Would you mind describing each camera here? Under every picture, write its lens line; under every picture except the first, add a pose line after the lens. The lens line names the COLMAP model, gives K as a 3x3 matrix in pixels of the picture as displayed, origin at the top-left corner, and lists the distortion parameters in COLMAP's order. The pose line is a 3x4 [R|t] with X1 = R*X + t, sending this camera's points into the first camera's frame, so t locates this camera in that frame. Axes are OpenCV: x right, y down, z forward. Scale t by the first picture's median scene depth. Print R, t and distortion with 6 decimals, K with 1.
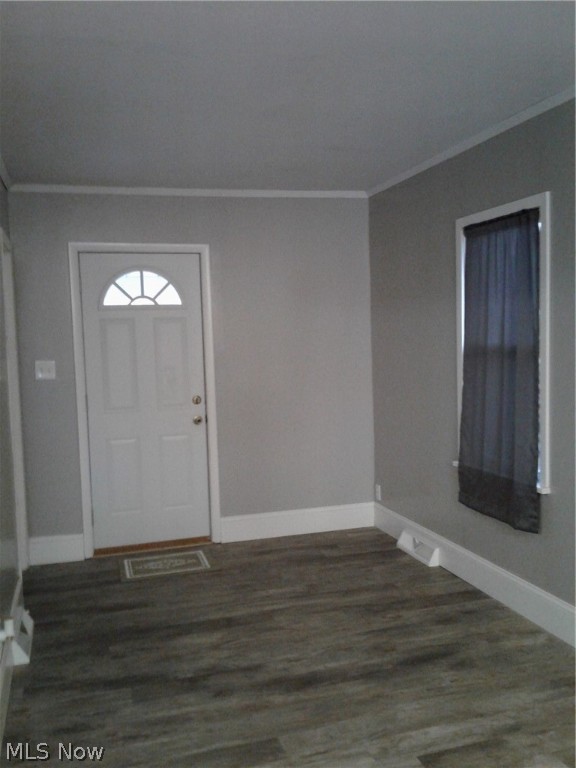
lens RADIAL K [[715.3, 0, 288.0], [0, 715.3, 384.0], [0, 0, 1]] dist [0.092824, -0.166773]
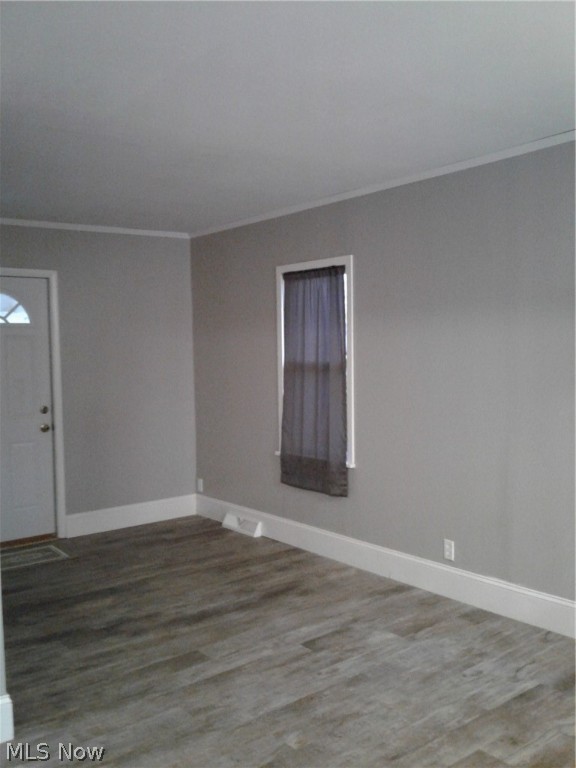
lens RADIAL K [[715.3, 0, 288.0], [0, 715.3, 384.0], [0, 0, 1]] dist [0.092824, -0.166773]
pose [[0.929548, -0.003873, 0.368681, -0.252638], [0.013265, 0.999649, -0.022943, 0.017370], [-0.368463, 0.026217, 0.929273, -0.235813]]
